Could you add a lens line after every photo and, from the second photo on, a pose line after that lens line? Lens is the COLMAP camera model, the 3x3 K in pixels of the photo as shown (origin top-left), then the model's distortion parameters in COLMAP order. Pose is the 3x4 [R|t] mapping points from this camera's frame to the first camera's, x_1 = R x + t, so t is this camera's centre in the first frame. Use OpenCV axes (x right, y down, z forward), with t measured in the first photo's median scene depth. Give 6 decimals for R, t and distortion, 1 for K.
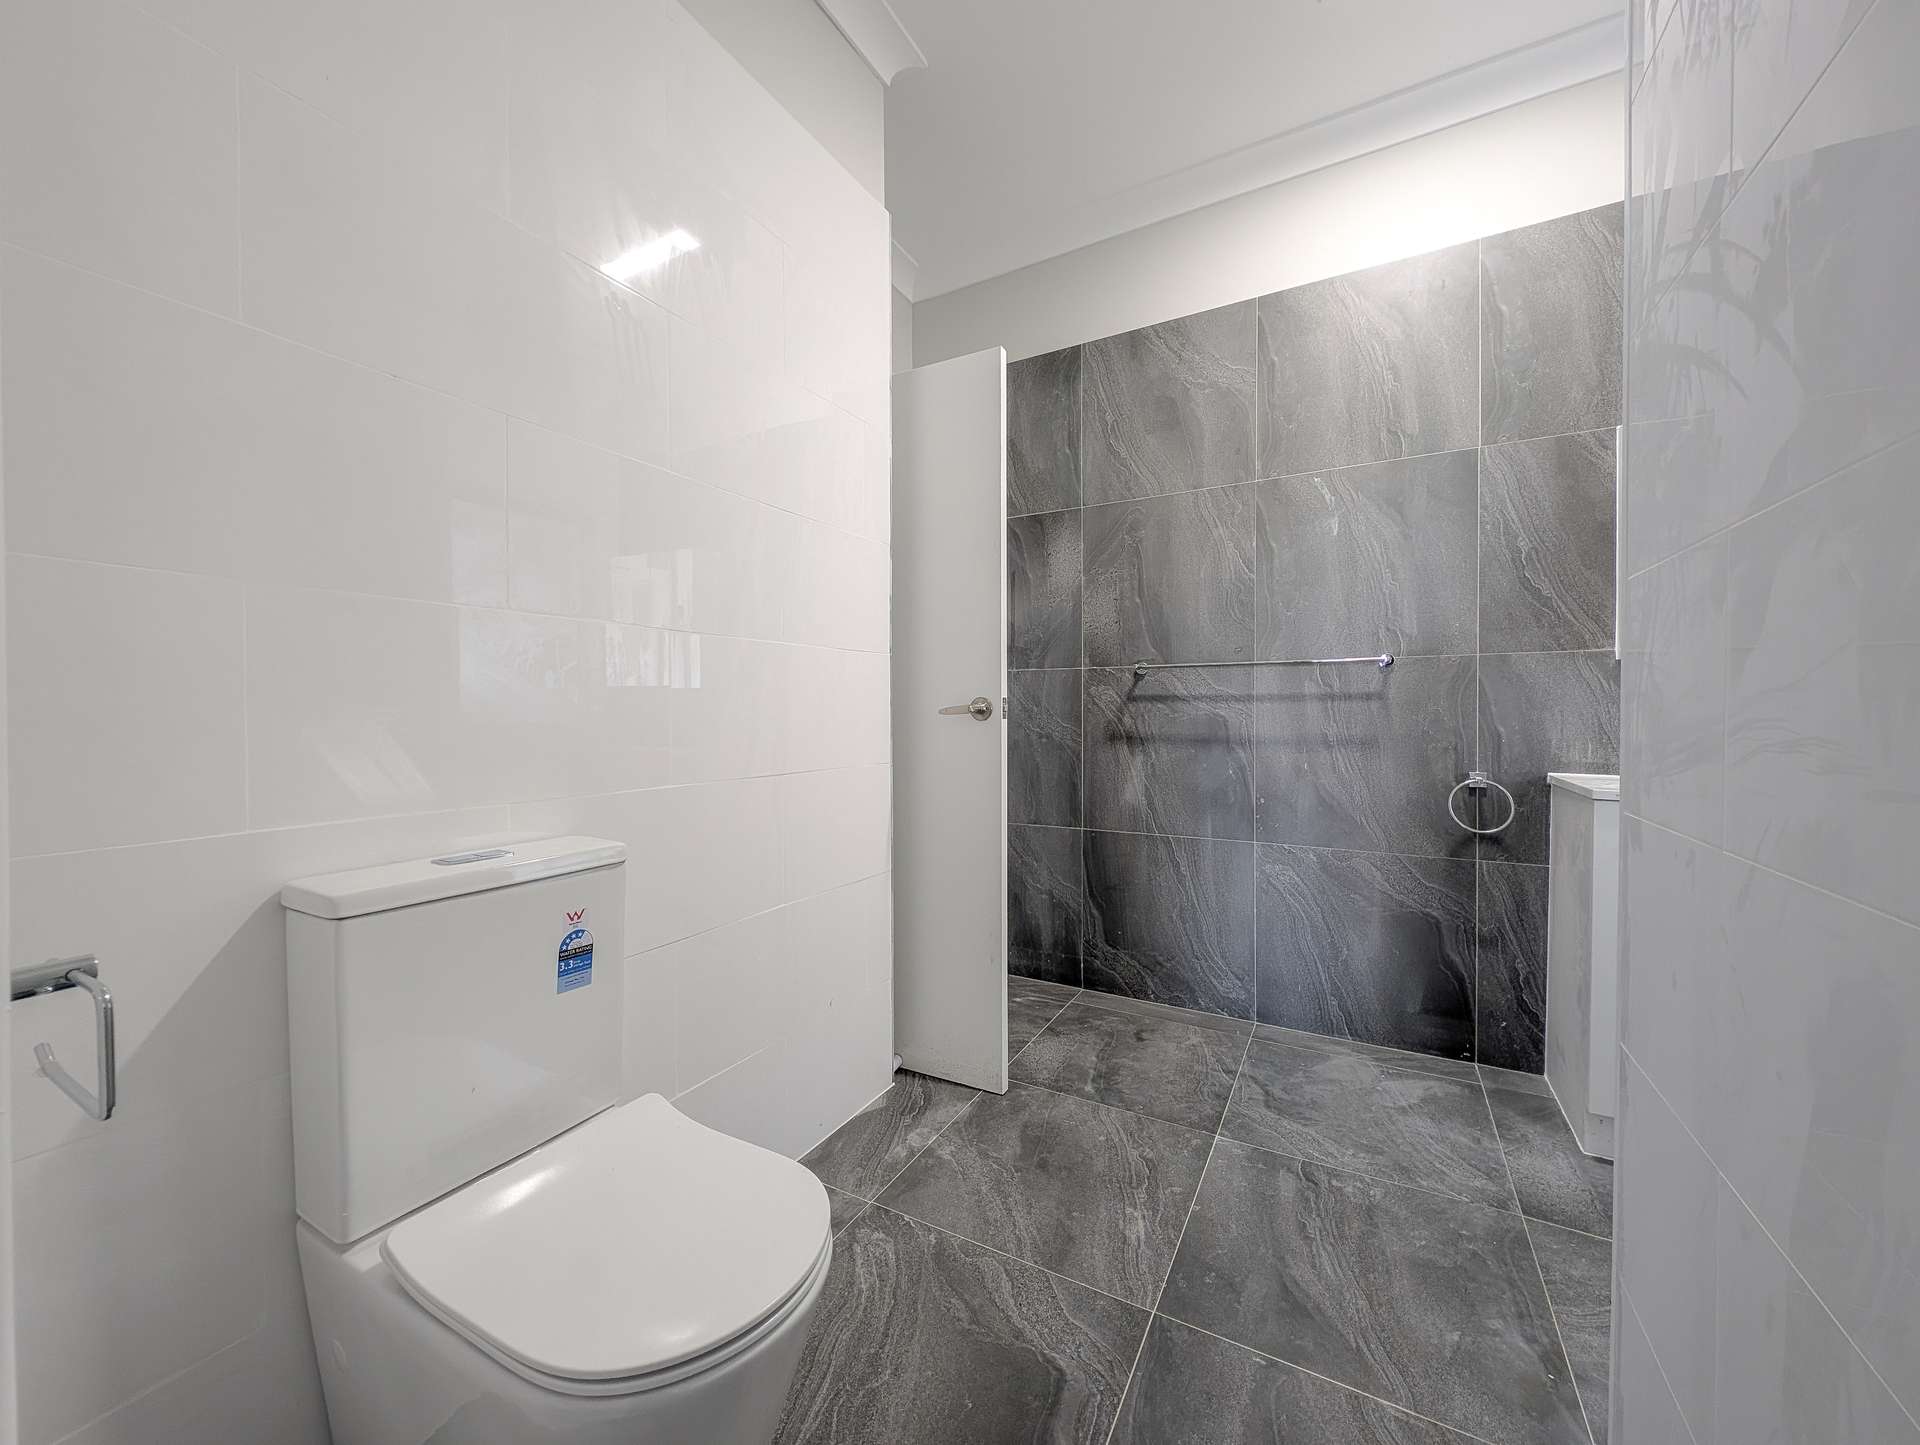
lens RADIAL K [[722.6, 0, 967.3], [0, 722.6, 722.1], [0, 0, 1]] dist [0.006102, -0.002559]
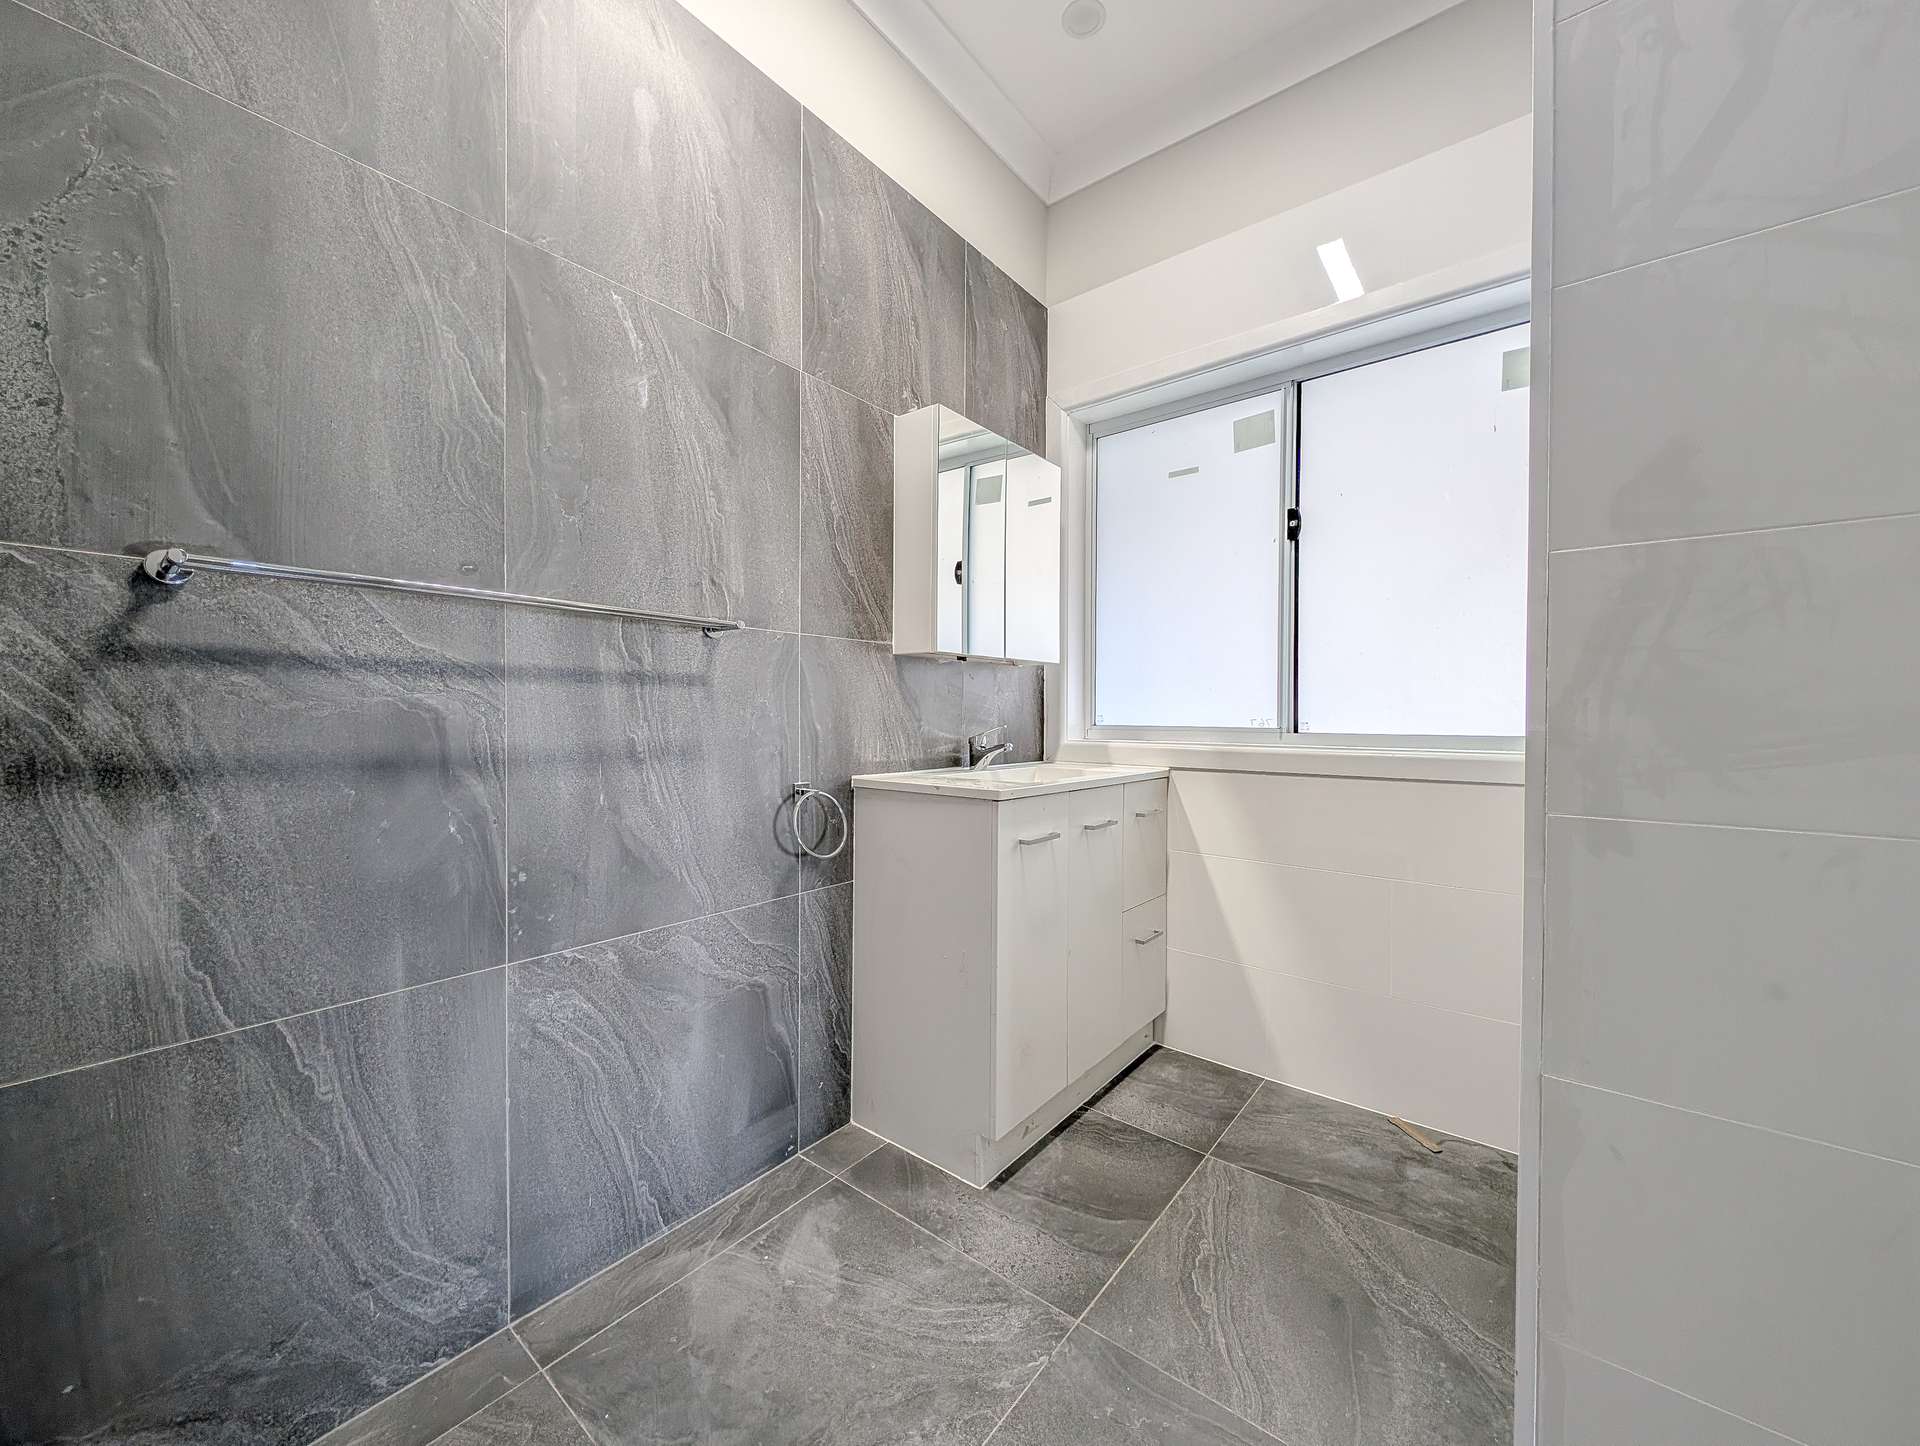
lens RADIAL K [[722.6, 0, 954.3], [0, 722.6, 720.8], [0, 0, 1]] dist [0.006102, -0.002559]
pose [[0.168202, -0.005659, 0.985736, -0.039851], [0.003977, 0.999979, 0.005063, -0.001517], [-0.985745, 0.003068, 0.168221, 0.645795]]
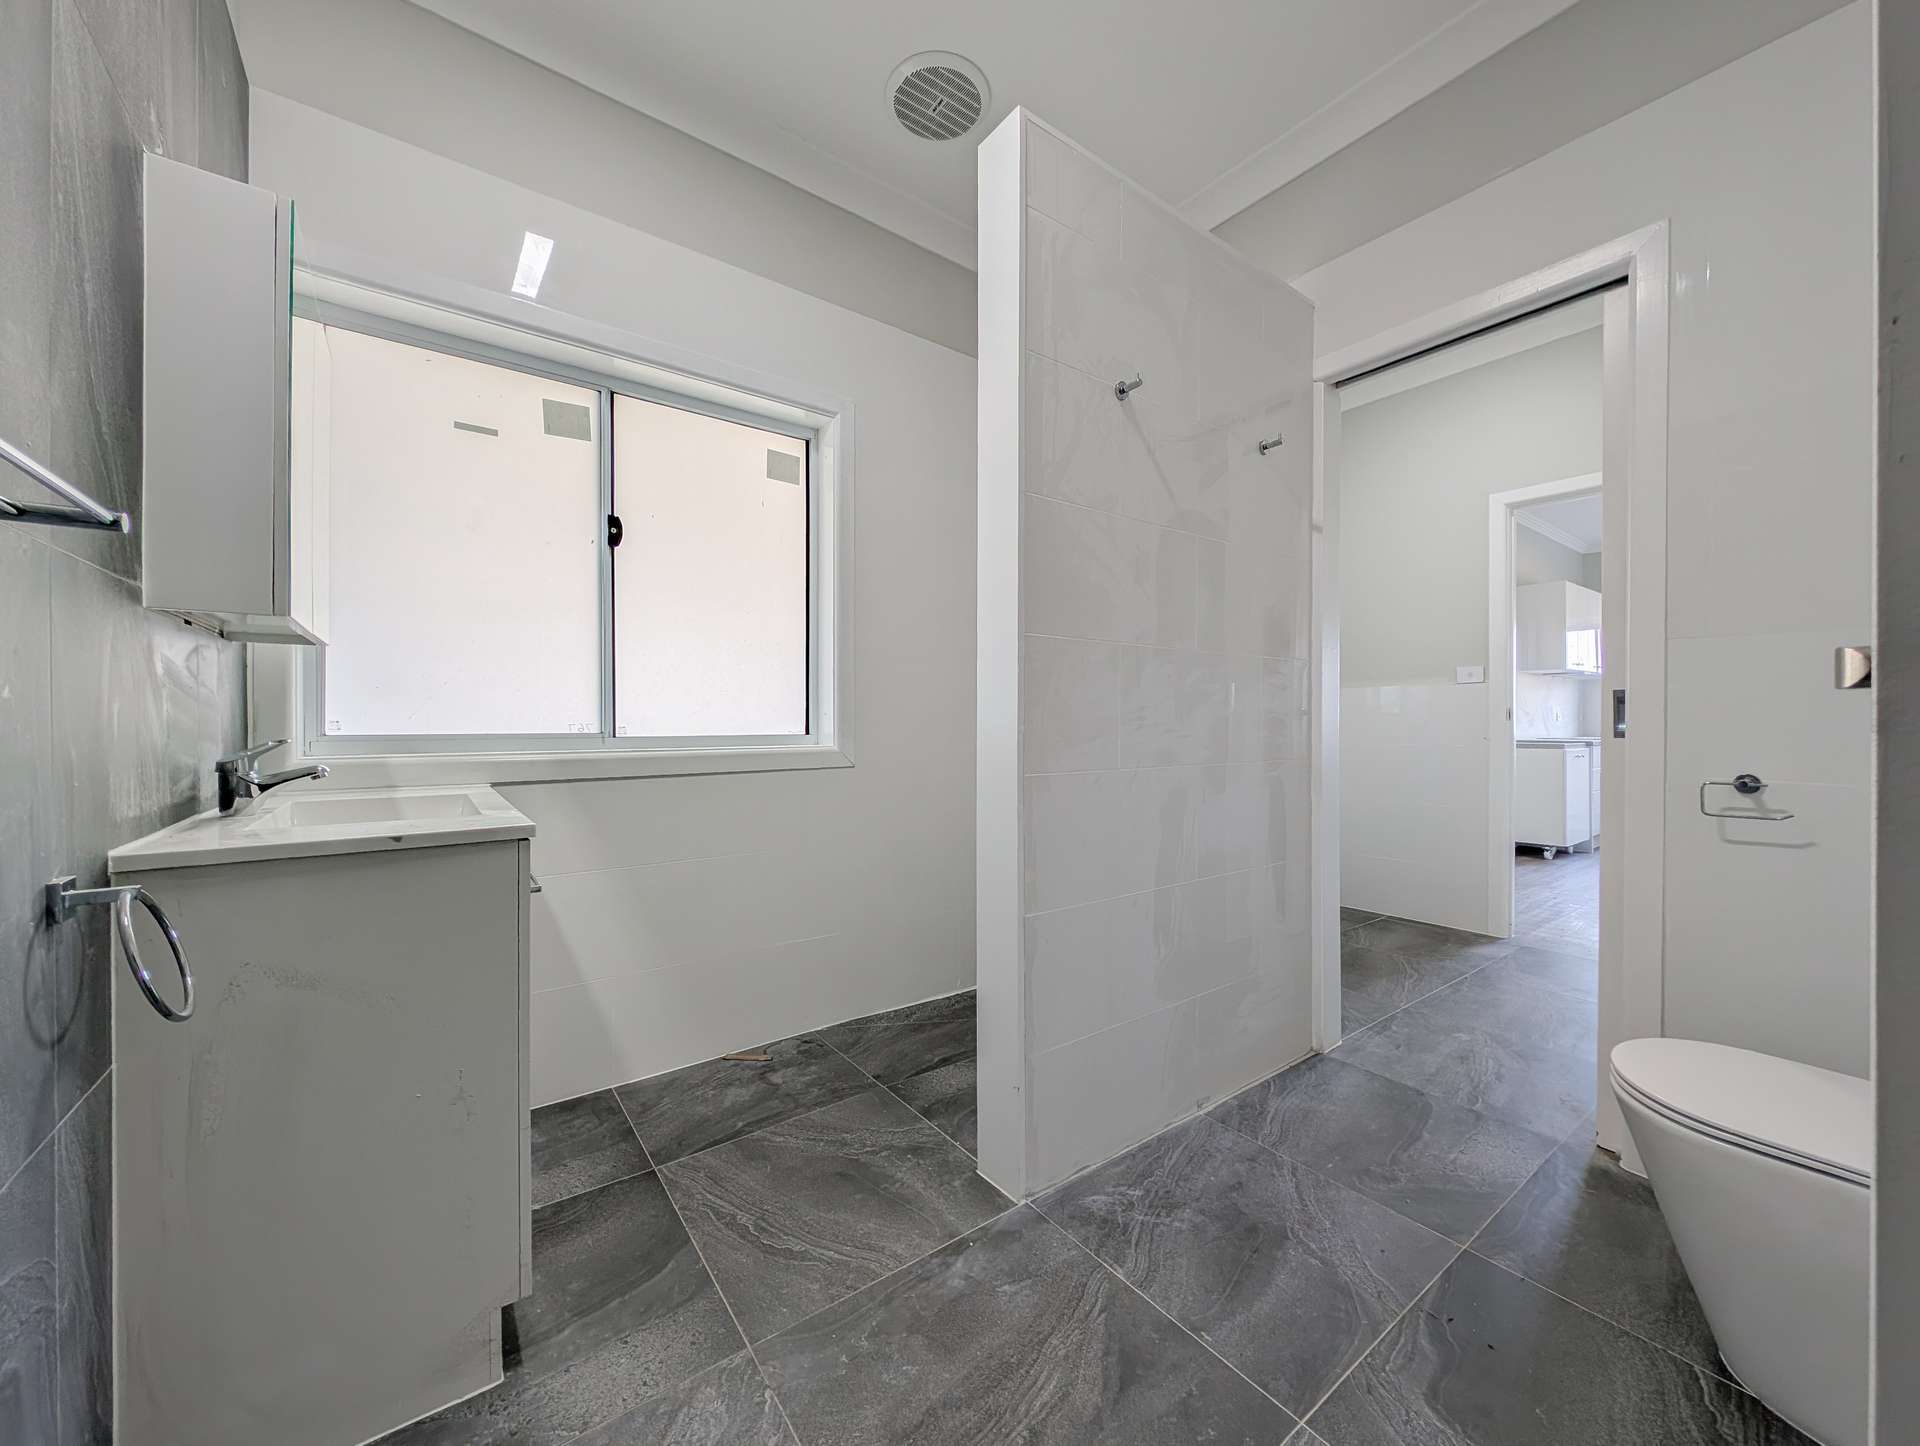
lens RADIAL K [[722.6, 0, 972.7], [0, 722.6, 721.1], [0, 0, 1]] dist [0.006102, -0.002559]
pose [[-0.908303, 0.000304, 0.418313, 0.136461], [0.005412, 0.999925, 0.011025, -0.008520], [-0.418278, 0.012278, -0.908236, 1.042087]]
